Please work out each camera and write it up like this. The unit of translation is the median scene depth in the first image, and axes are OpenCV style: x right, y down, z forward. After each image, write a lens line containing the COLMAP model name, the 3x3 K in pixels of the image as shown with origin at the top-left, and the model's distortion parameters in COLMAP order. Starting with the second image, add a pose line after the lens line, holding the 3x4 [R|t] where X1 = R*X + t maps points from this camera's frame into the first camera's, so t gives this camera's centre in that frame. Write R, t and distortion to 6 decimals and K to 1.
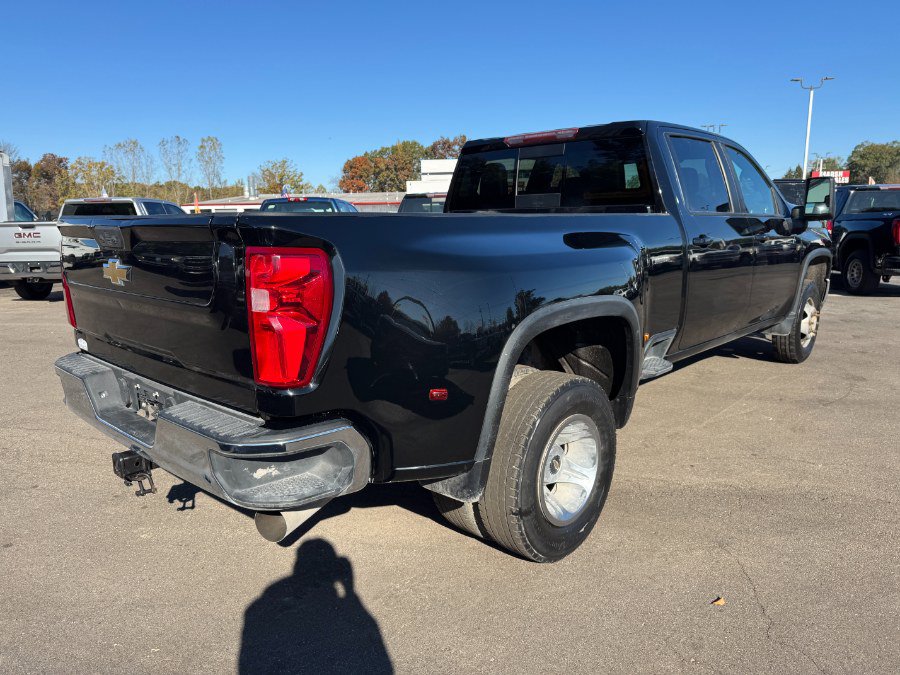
lens RADIAL K [[649.0, 0, 450.0], [0, 649.0, 337.5], [0, 0, 1]] dist [0.001481, -0.003998]
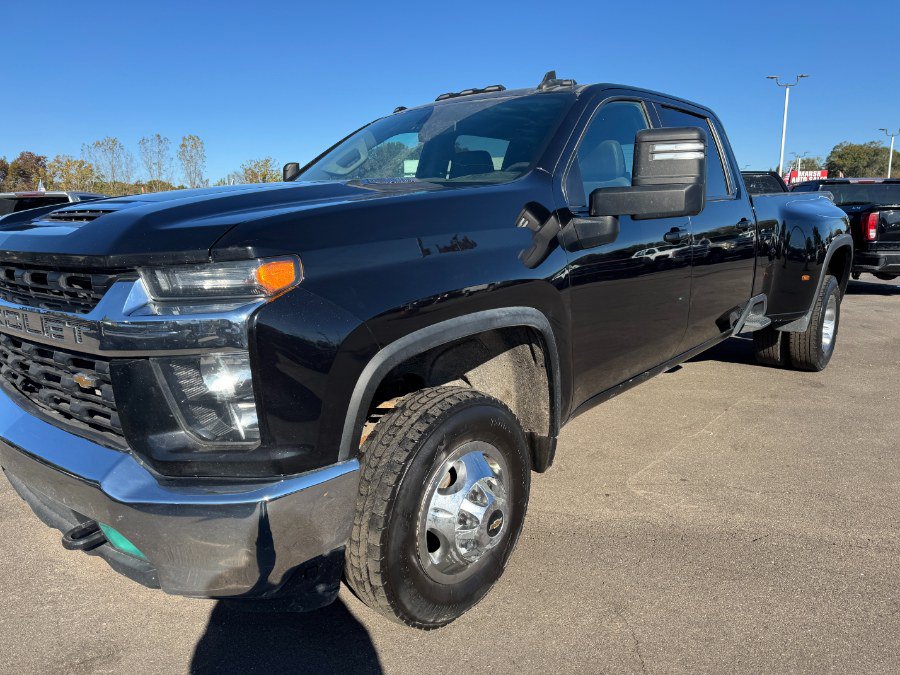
lens RADIAL K [[644.4, 0, 452.8], [0, 644.4, 338.4], [0, 0, 1]] dist [0.002462, -0.004896]
pose [[0.999725, -0.004612, 0.022997, 0.112584], [0.004546, 0.999985, 0.002915, -0.006110], [-0.023010, -0.002809, 0.999731, 0.125264]]
